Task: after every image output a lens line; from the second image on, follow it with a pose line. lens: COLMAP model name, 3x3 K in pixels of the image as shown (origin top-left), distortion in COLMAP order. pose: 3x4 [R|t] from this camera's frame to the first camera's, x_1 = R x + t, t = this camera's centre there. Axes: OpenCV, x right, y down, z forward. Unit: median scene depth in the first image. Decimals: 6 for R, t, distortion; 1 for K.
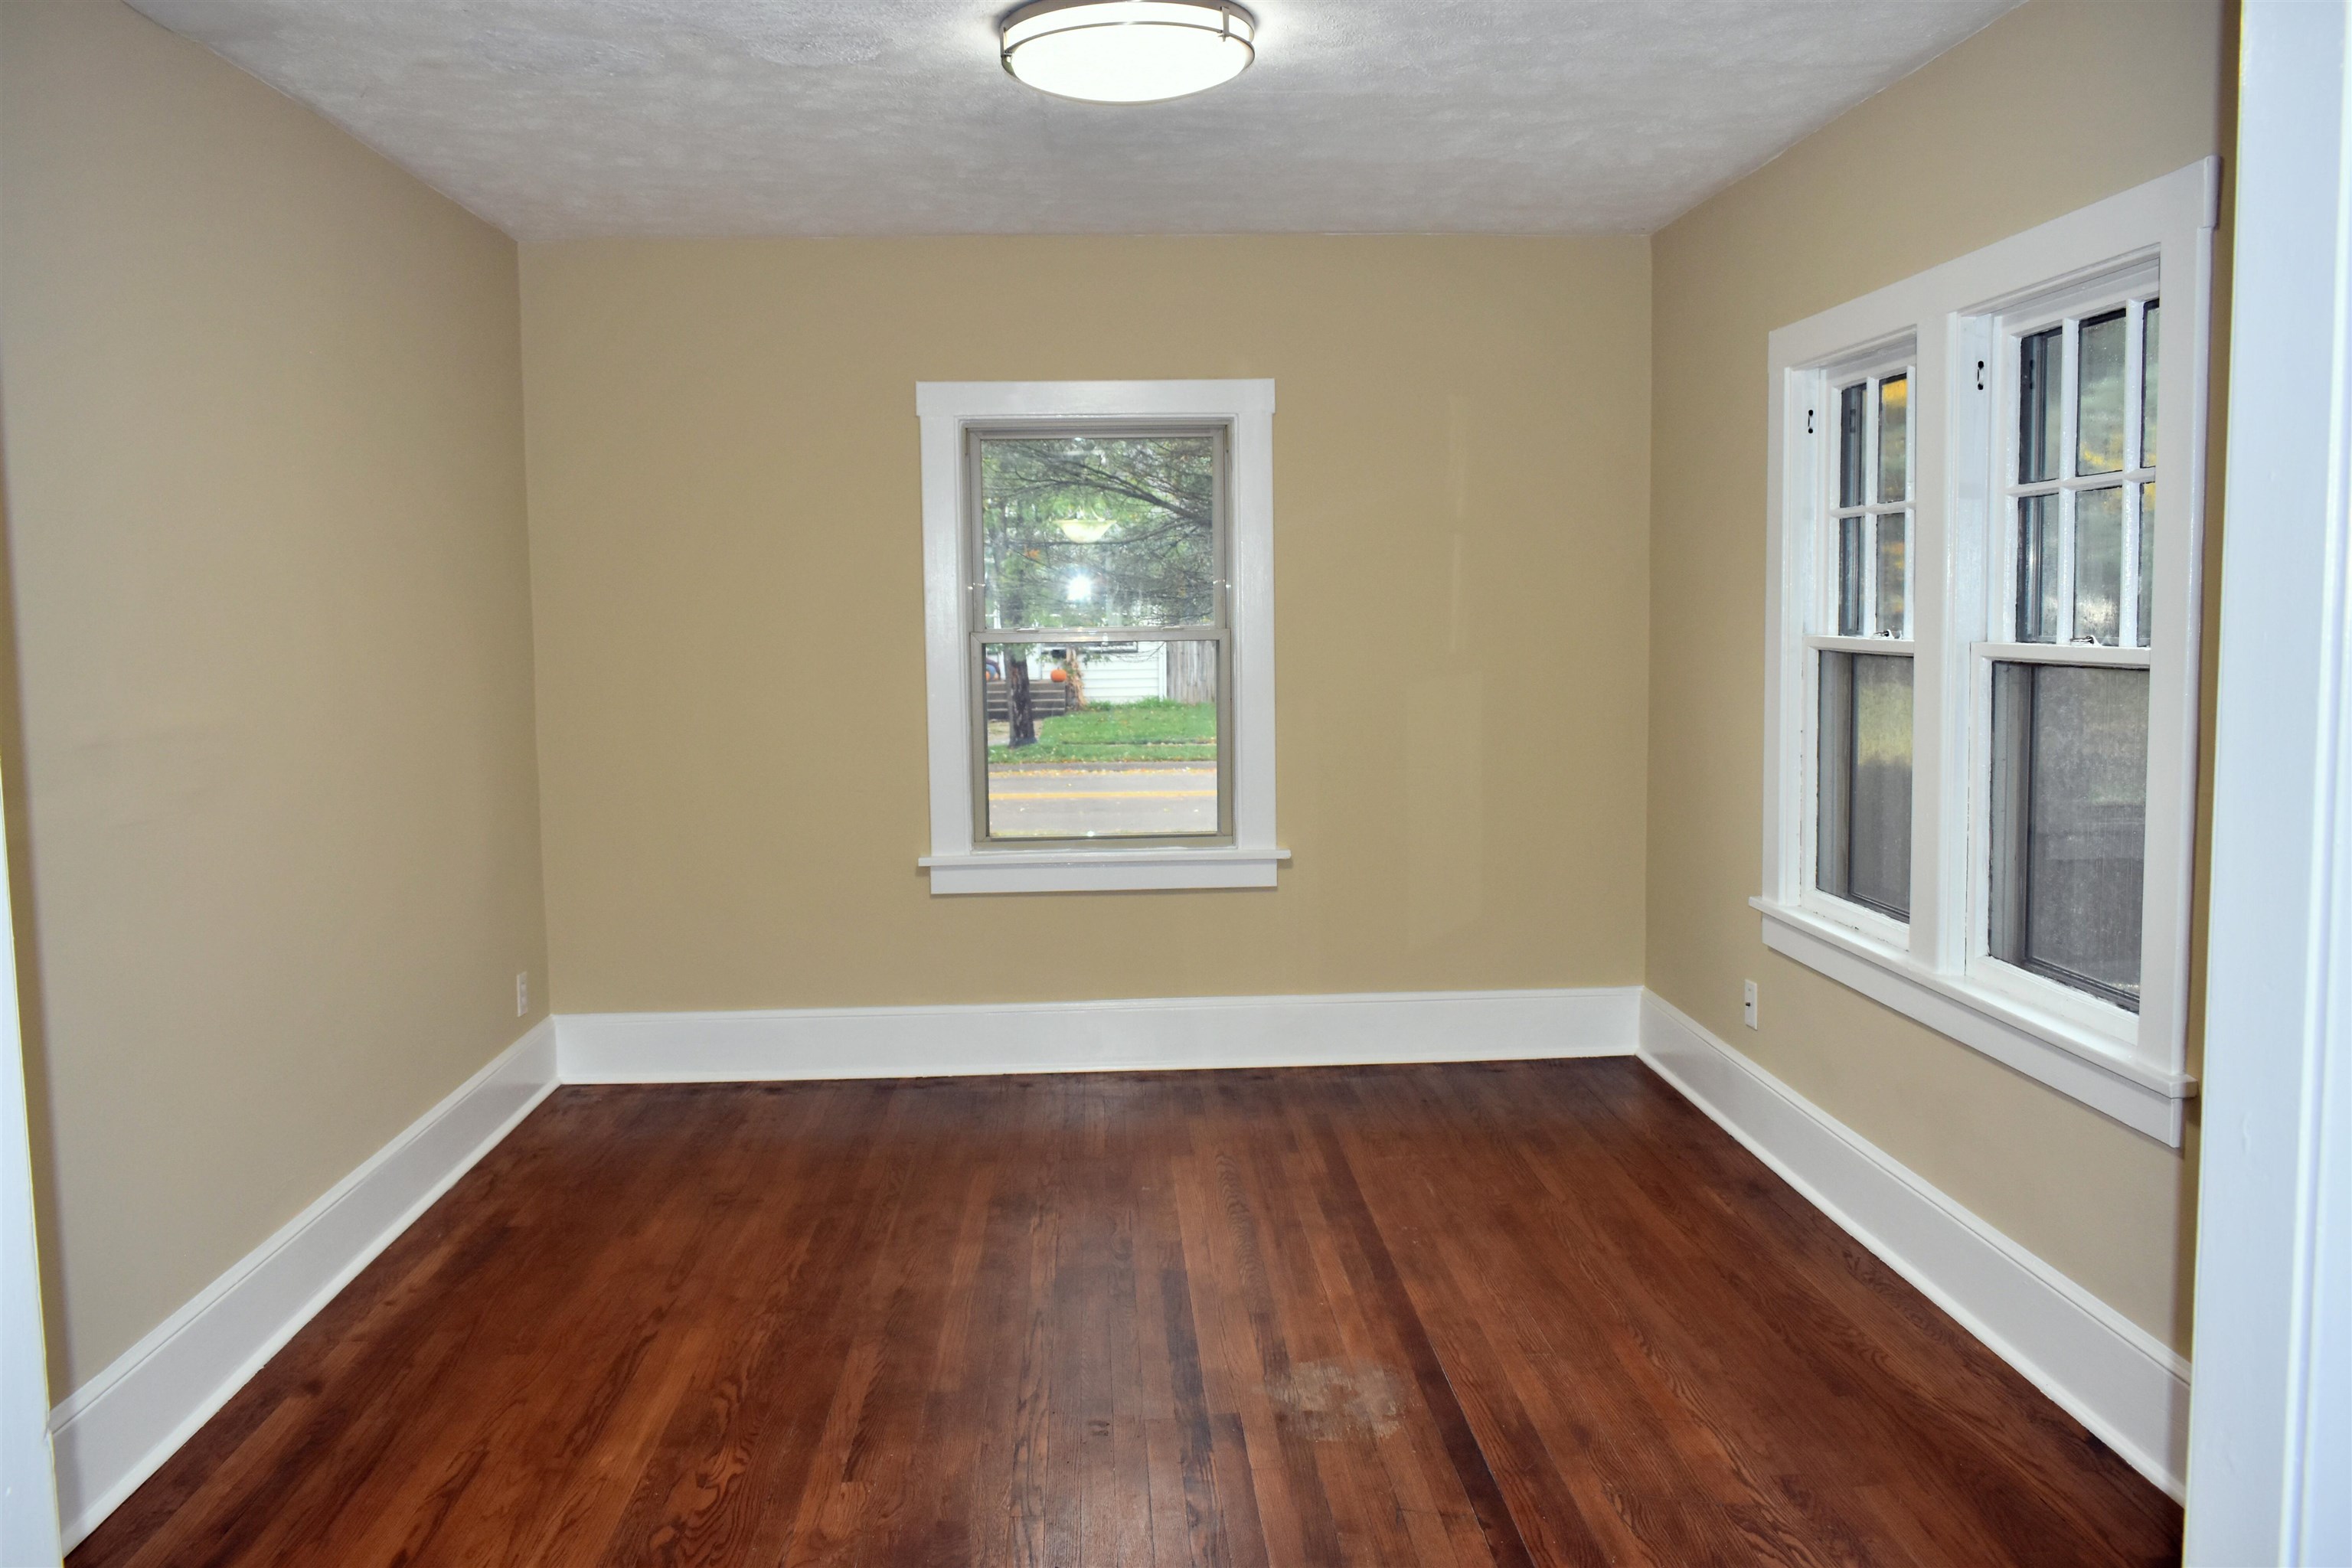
lens RADIAL K [[1847.3, 0, 1176.0], [0, 1847.3, 784.0], [0, 0, 1]] dist [-0.006678, -0.003079]
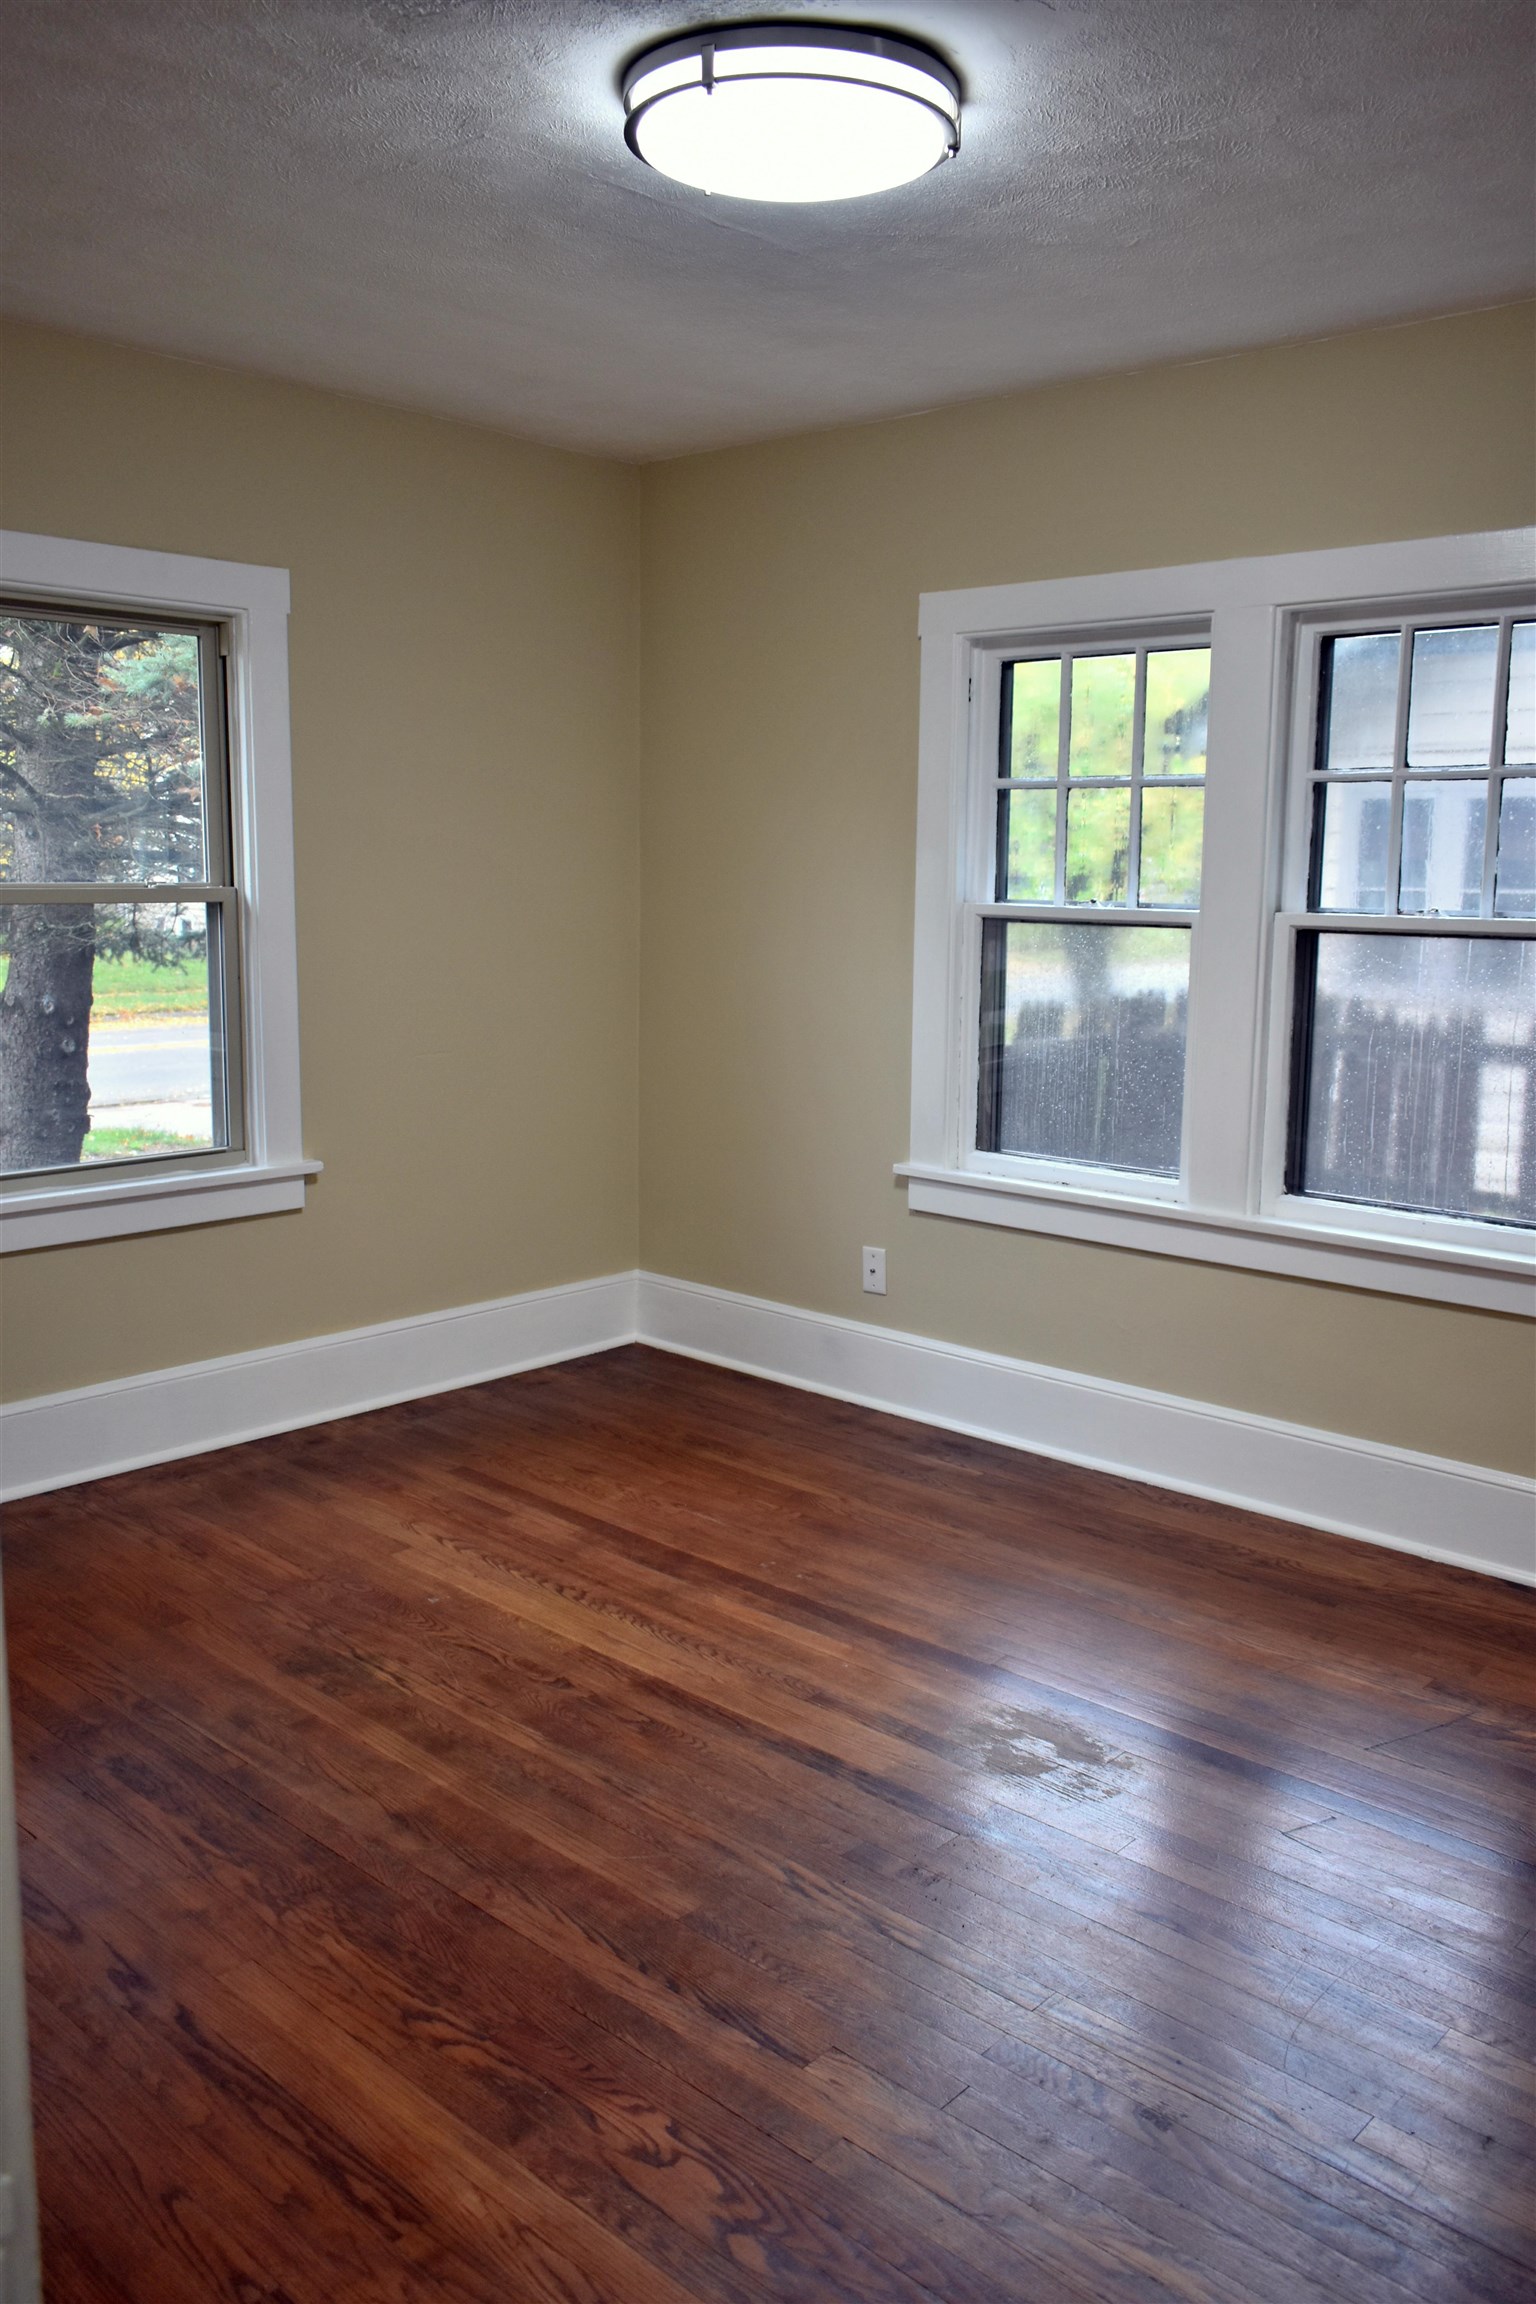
lens RADIAL K [[1809.6, 0, 768.0], [0, 1809.6, 1152.0], [0, 0, 1]] dist [-0.006678, -0.003079]
pose [[0.702659, -0.088188, 0.706040, -0.523098], [0.043586, 0.995761, 0.080998, -0.040036], [-0.710190, -0.026140, 0.703524, 0.390625]]
